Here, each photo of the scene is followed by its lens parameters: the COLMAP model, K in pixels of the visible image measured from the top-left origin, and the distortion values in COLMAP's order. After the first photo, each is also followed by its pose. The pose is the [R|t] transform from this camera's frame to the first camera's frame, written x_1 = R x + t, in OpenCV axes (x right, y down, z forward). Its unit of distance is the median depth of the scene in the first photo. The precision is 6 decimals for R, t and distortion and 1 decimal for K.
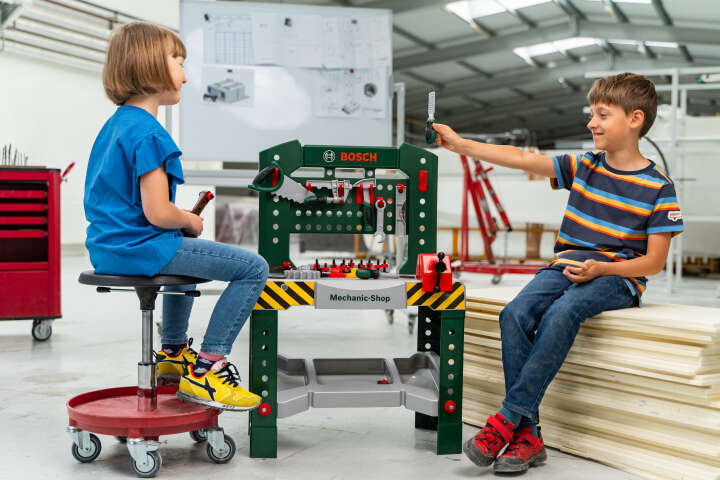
lens RADIAL K [[949.7, 0, 360.0], [0, 949.7, 240.0], [0, 0, 1]] dist [0.217707, -1.035767]
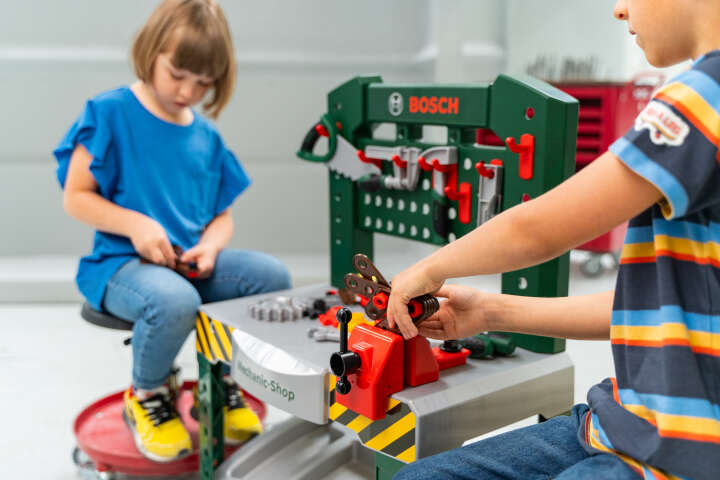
lens RADIAL K [[832.8, 0, 360.0], [0, 832.8, 240.0], [0, 0, 1]] dist [0.023614, 0.017818]
pose [[0.481866, 0.148867, -0.863506, 0.388744], [-0.021753, 0.987191, 0.158052, -0.085420], [0.875975, -0.057376, 0.478932, 0.736715]]
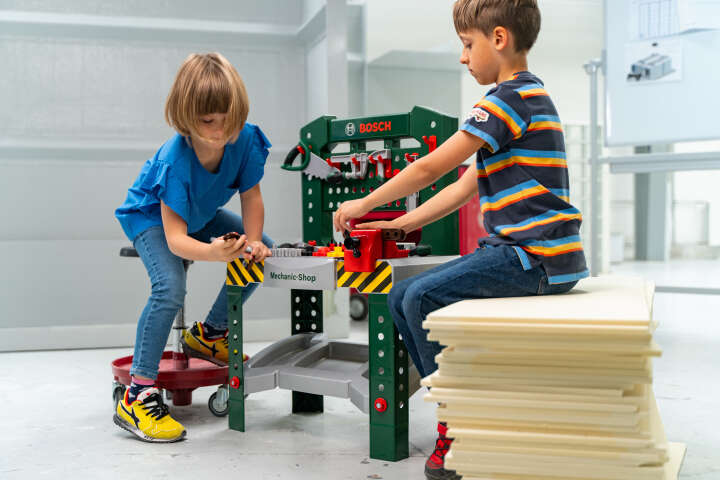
lens RADIAL K [[932.9, 0, 398.1], [0, 932.9, 271.4], [0, 0, 1]] dist [0.013706, 0.024308]
pose [[0.677642, 0.022383, -0.735051, 0.677960], [-0.001009, 0.999564, 0.029507, 0.025402], [0.735391, -0.019254, 0.677369, 0.401898]]
